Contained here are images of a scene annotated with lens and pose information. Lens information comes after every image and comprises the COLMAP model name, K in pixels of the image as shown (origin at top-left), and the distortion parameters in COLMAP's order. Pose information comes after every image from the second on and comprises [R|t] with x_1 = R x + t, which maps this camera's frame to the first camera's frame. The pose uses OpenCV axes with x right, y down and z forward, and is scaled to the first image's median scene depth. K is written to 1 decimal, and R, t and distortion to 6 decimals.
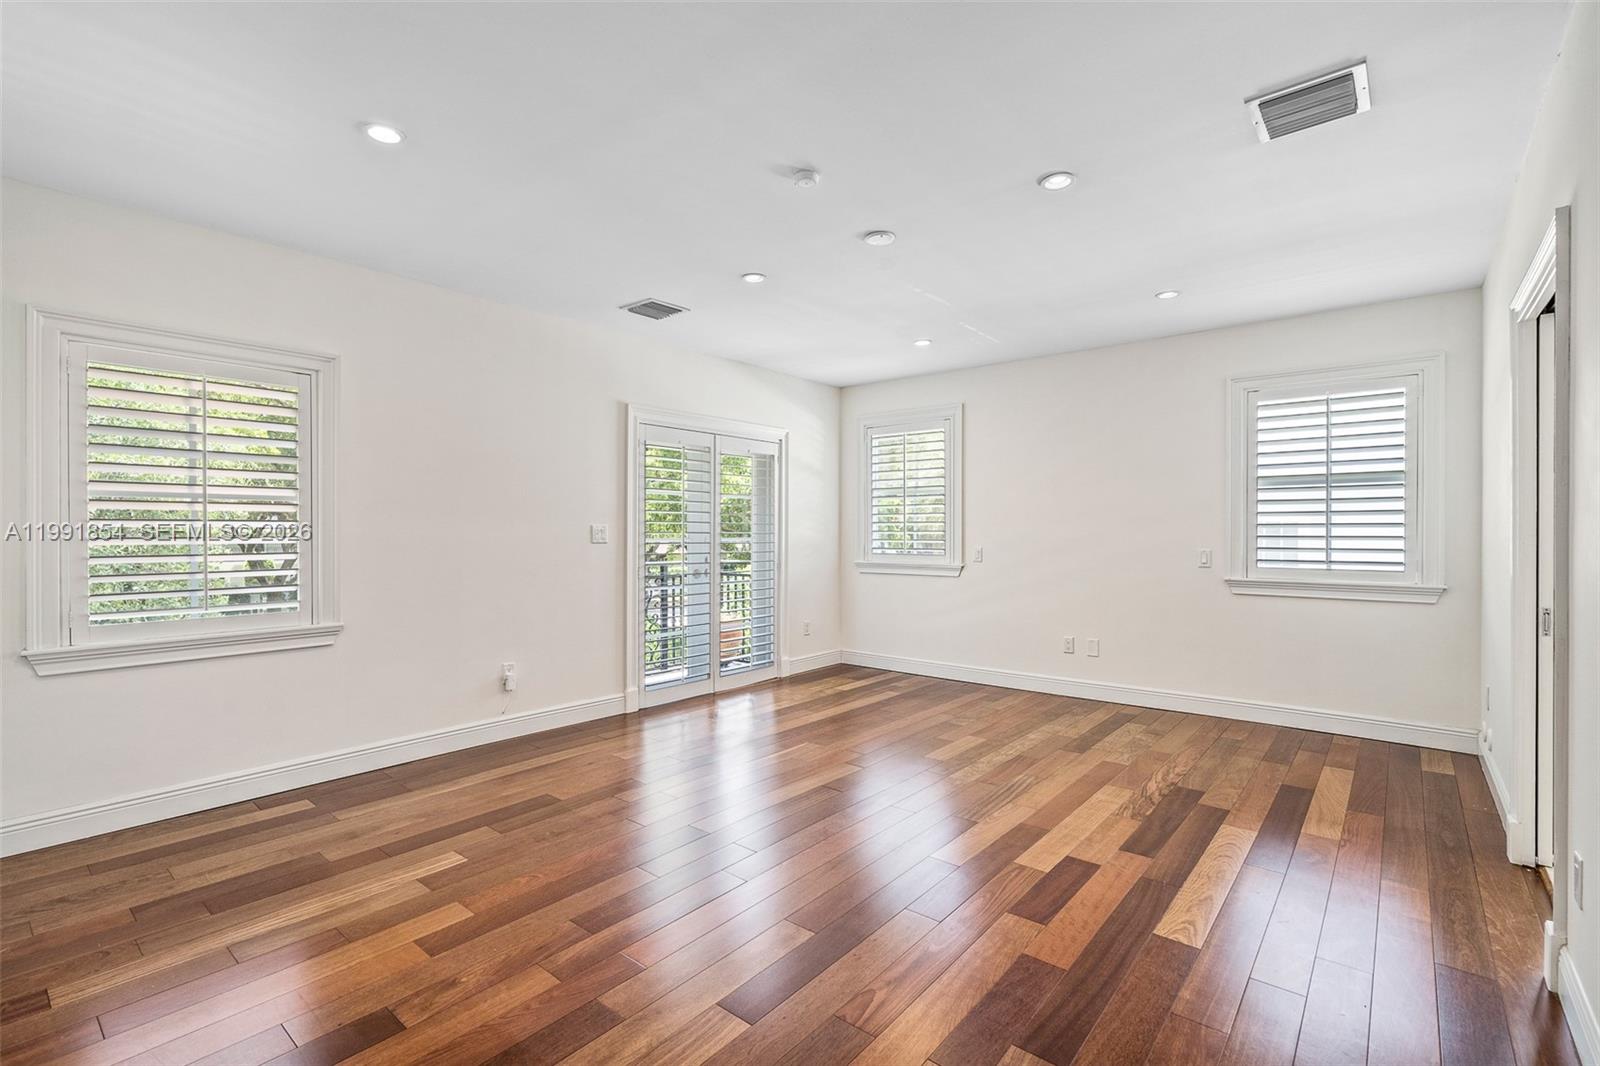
lens RADIAL K [[730.9, 0, 797.1], [0, 730.9, 526.6], [0, 0, 1]] dist [-0.001441, -0.000059]
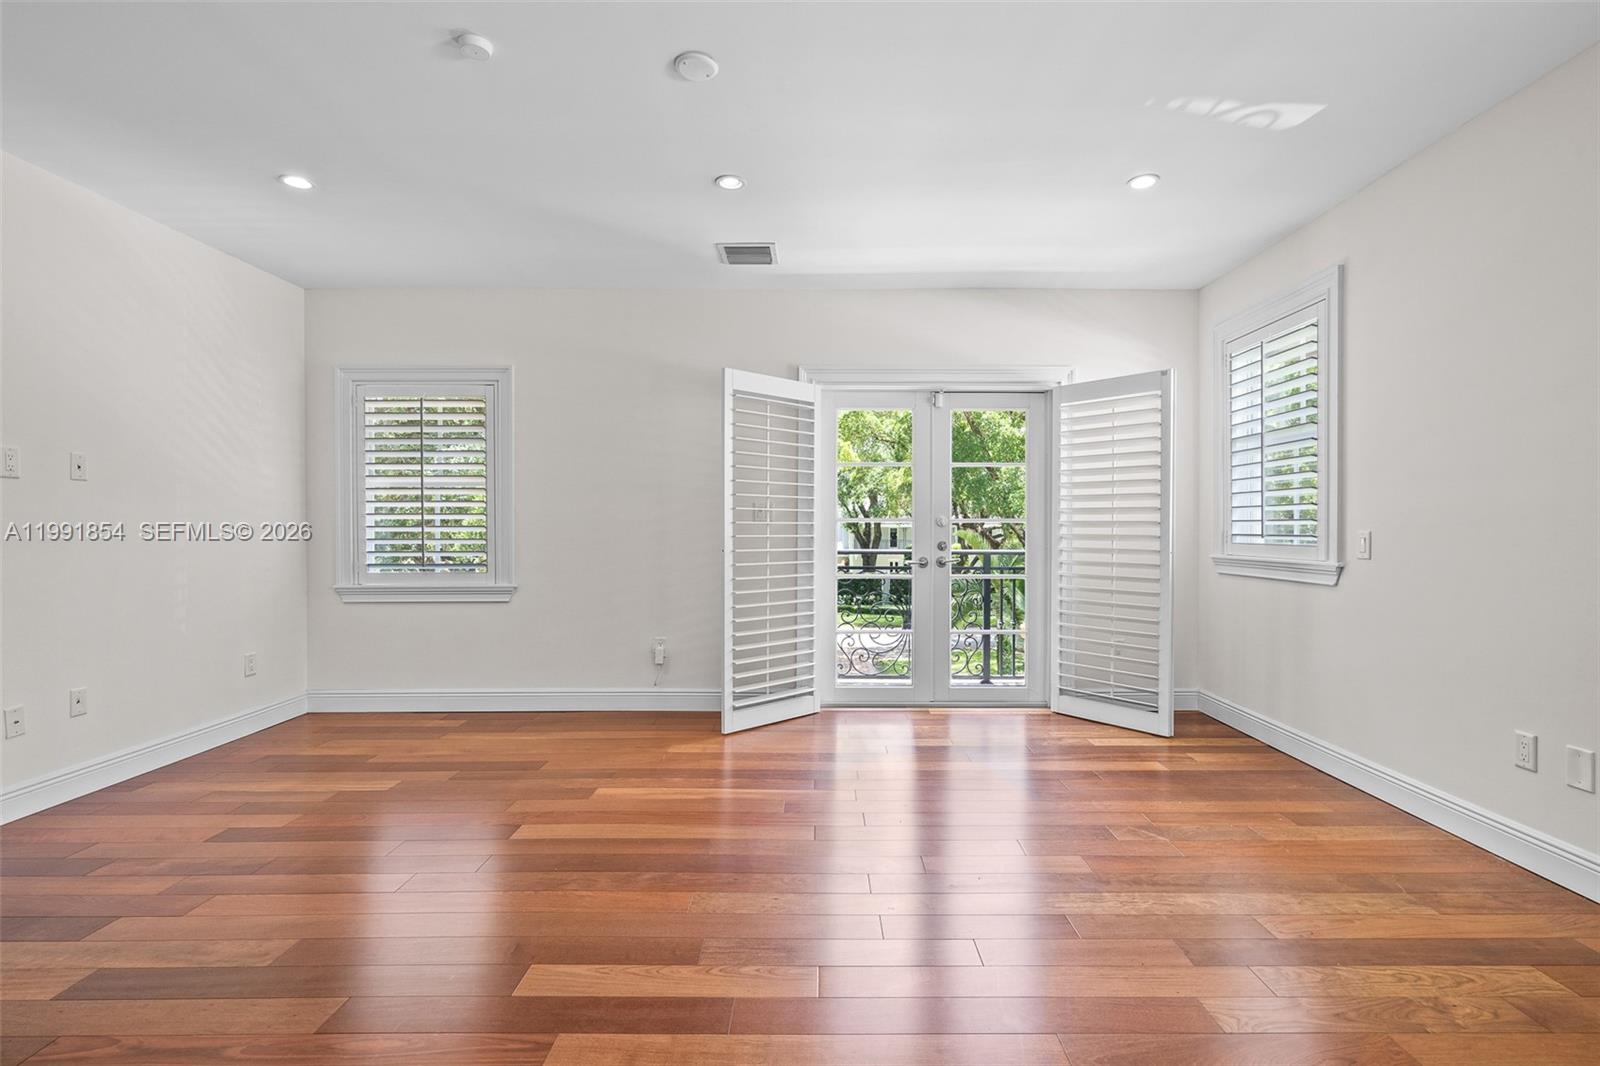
lens RADIAL K [[762.1, 0, 834.4], [0, 762.1, 534.0], [0, 0, 1]] dist [-0.003309, -0.000573]
pose [[0.644515, 0.006369, -0.764565, 0.541486], [0.005891, 0.999894, 0.013295, 0.026333], [0.764569, -0.013073, 0.644409, 0.460821]]
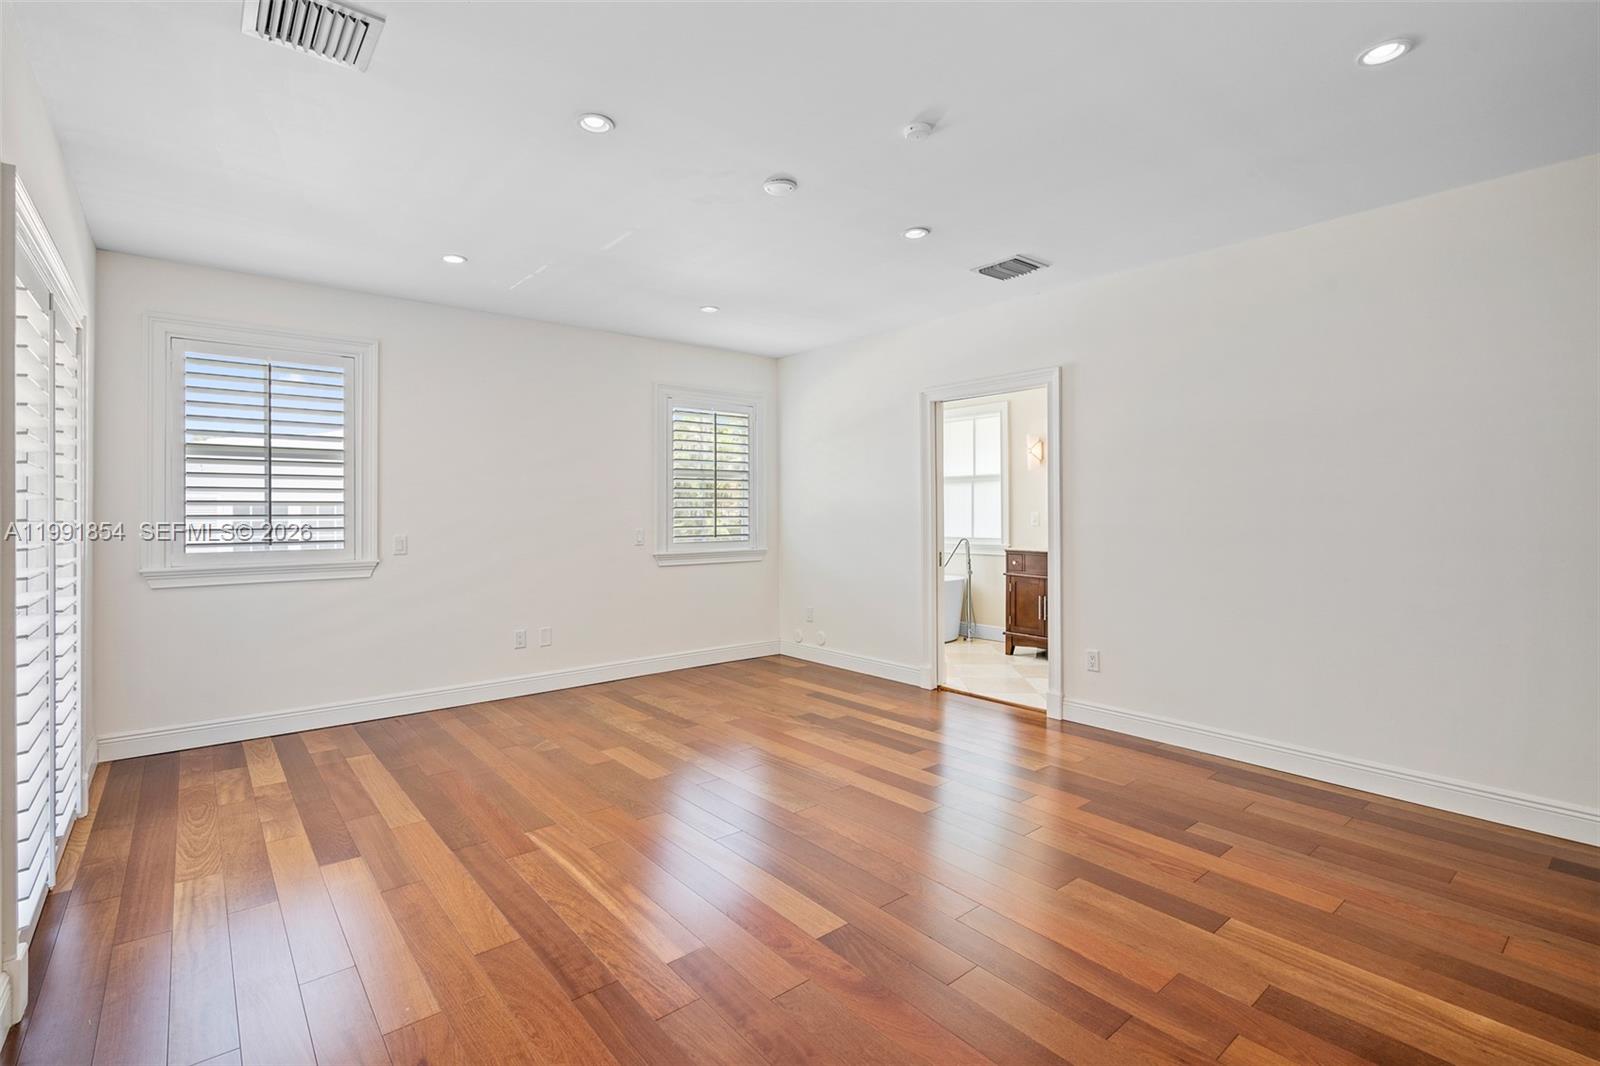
lens RADIAL K [[776.7, 0, 796.5], [0, 776.7, 516.1], [0, 0, 1]] dist [0.119099, -0.000076]
pose [[0.189124, -0.011491, 0.981886, -0.615909], [-0.004628, 0.999910, 0.012593, -0.004618], [-0.981942, -0.006926, 0.189054, 0.580333]]
